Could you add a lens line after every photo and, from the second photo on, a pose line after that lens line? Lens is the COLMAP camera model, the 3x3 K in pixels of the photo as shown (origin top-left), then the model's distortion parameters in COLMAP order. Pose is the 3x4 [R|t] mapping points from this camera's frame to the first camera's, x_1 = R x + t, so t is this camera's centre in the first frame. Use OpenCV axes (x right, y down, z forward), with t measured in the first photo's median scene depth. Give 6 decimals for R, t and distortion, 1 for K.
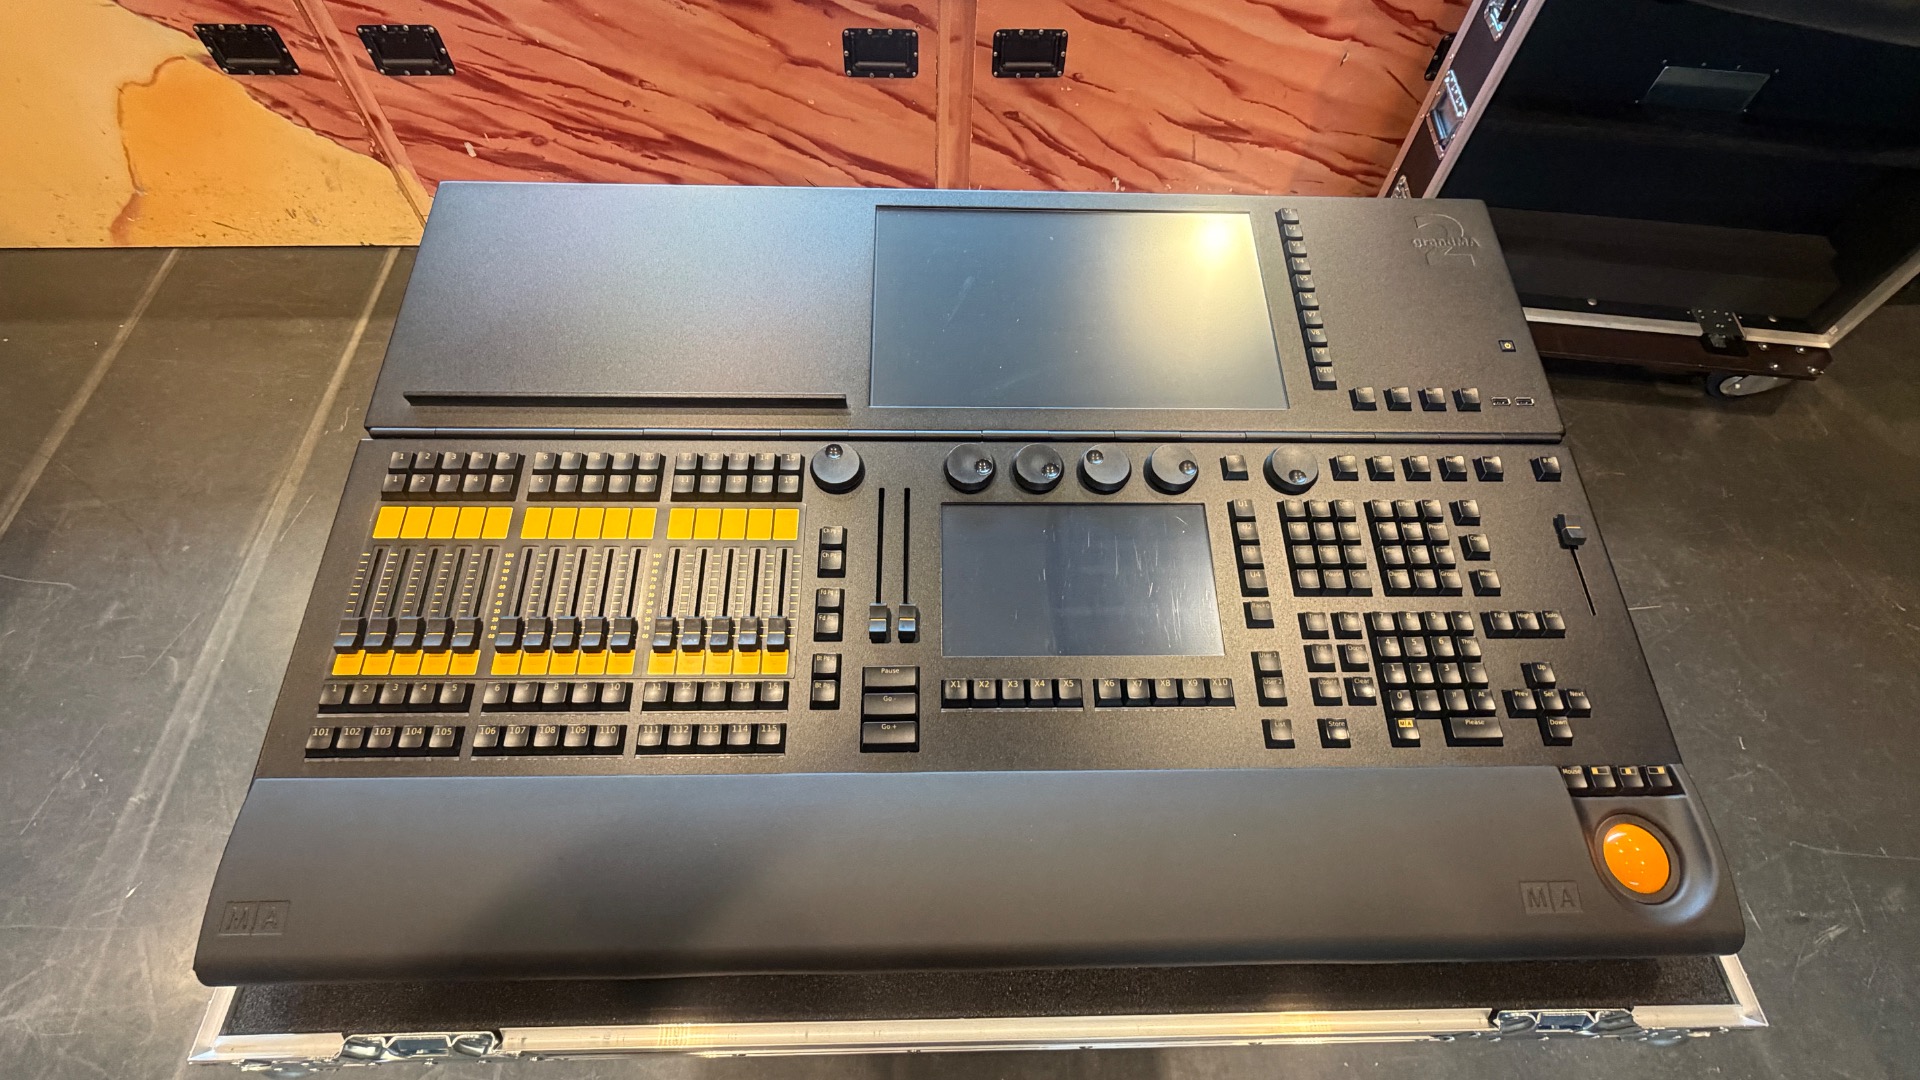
lens RADIAL K [[911.2, 0, 964.1], [0, 911.2, 545.9], [0, 0, 1]] dist [0.015136, -0.005611]
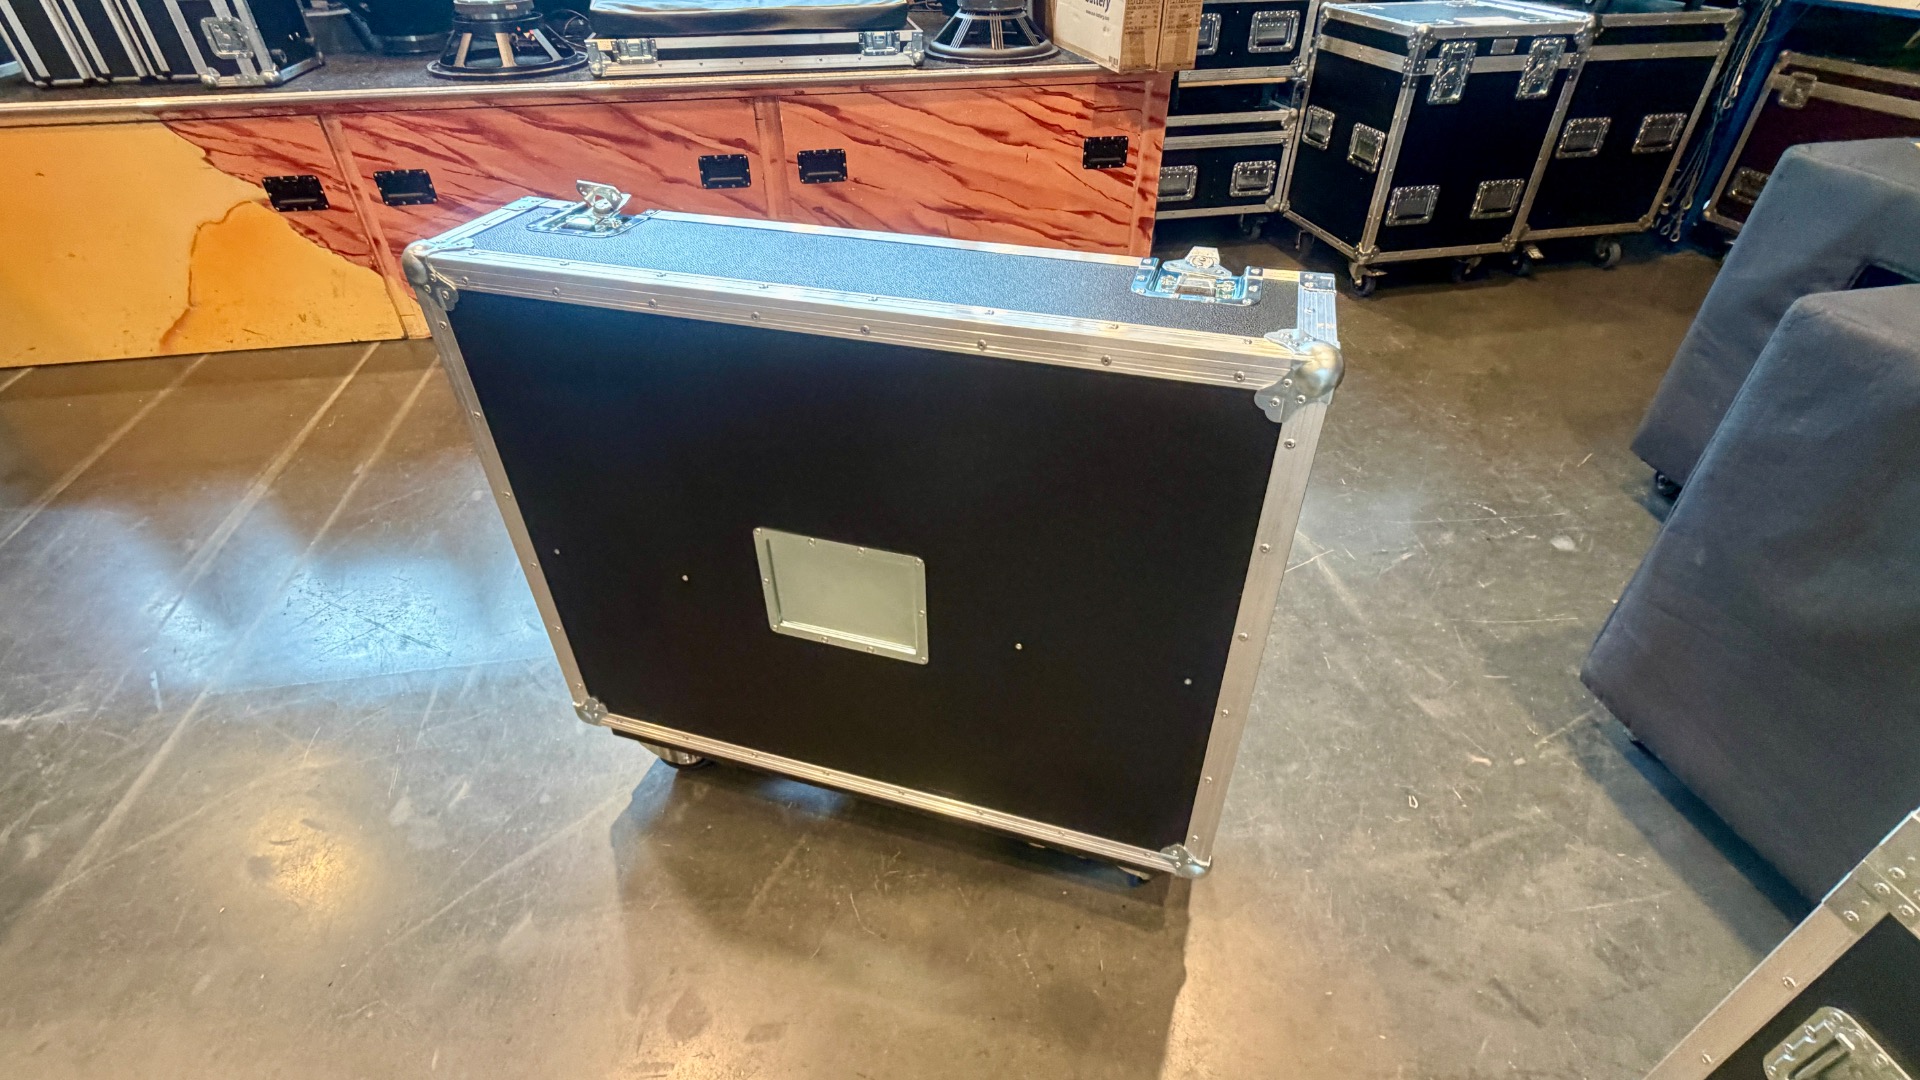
lens RADIAL K [[911.2, 0, 956.1], [0, 911.2, 509.1], [0, 0, 1]] dist [0.015136, -0.005611]
pose [[0.991460, -0.104732, 0.077707, 0.112601], [0.125466, 0.928572, -0.349302, 0.560479], [-0.035573, 0.356069, 0.933782, -0.239663]]
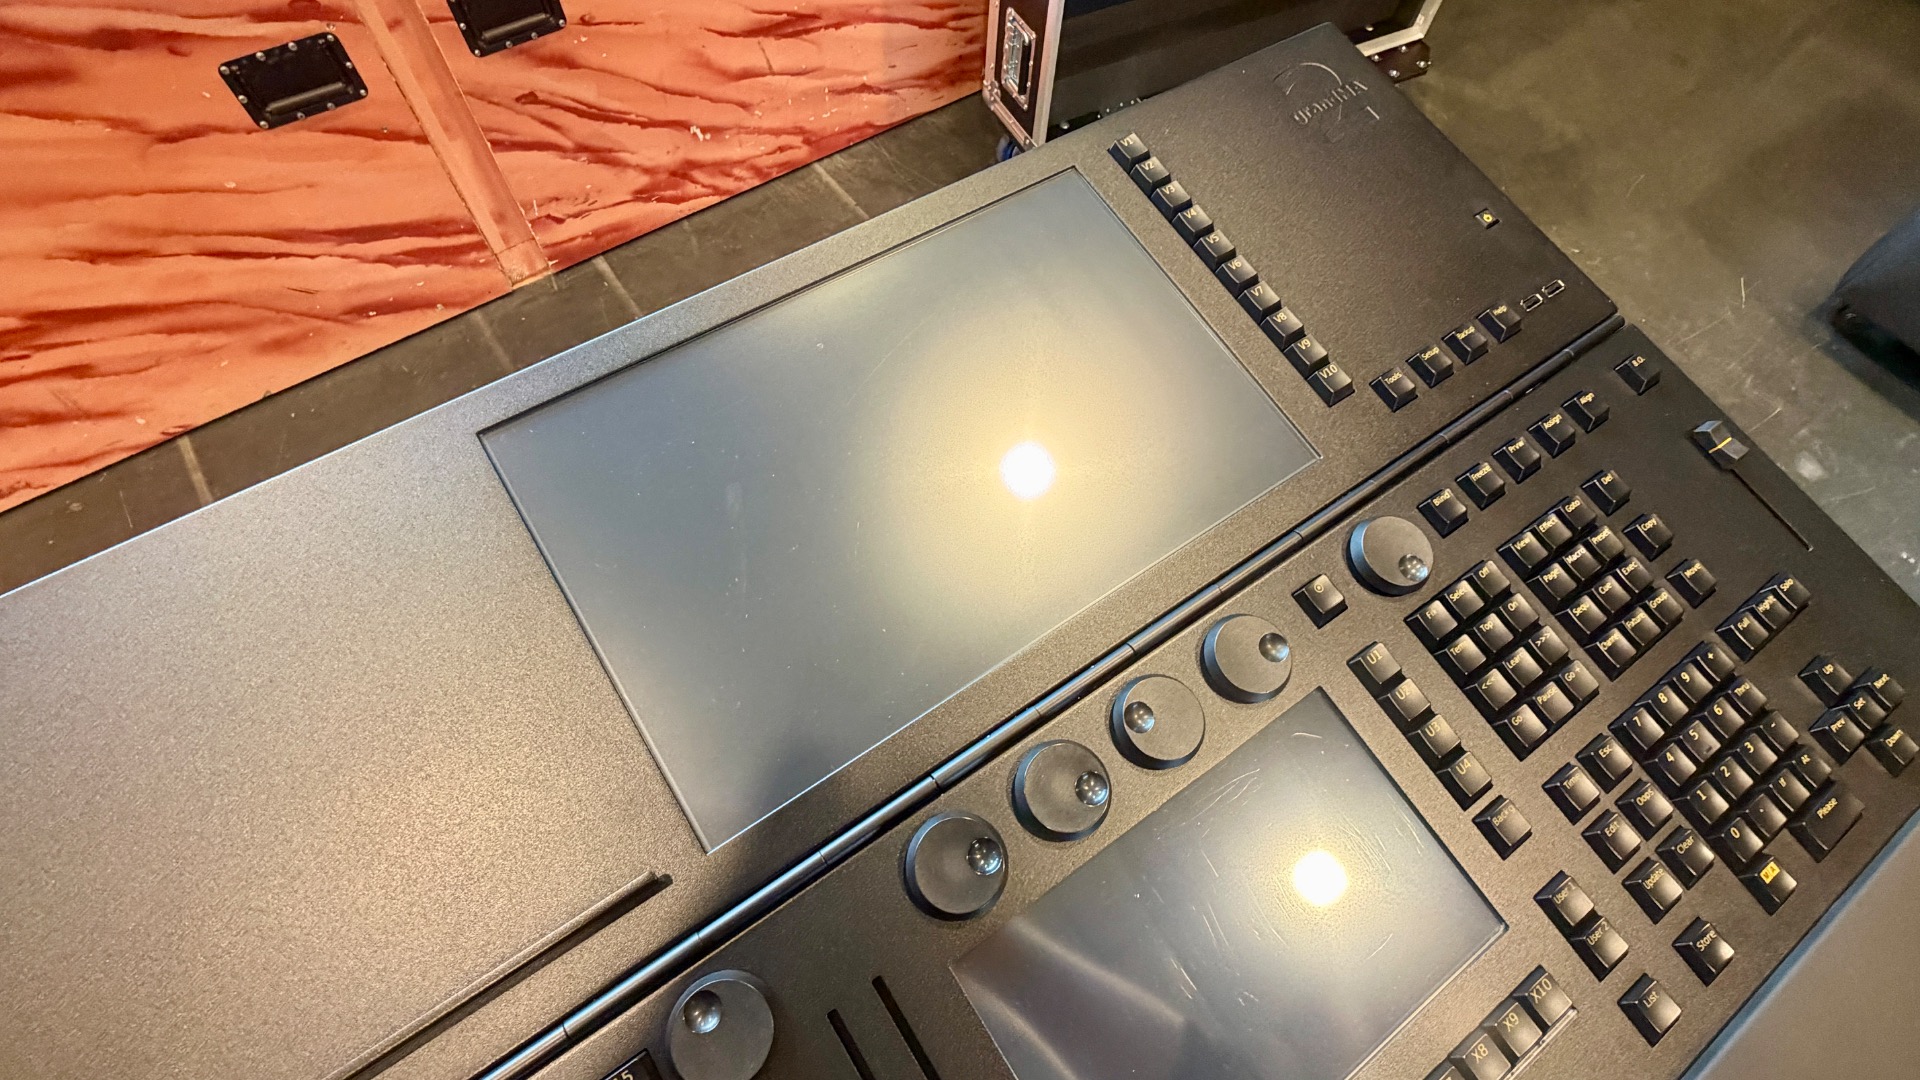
lens RADIAL K [[911.2, 0, 978.8], [0, 911.2, 546.7], [0, 0, 1]] dist [0.015136, -0.005611]
pose [[0.836598, -0.480368, 0.263347, -0.012767], [0.451341, 0.876846, 0.165628, -0.116655], [-0.310477, -0.019705, 0.950377, 0.183049]]
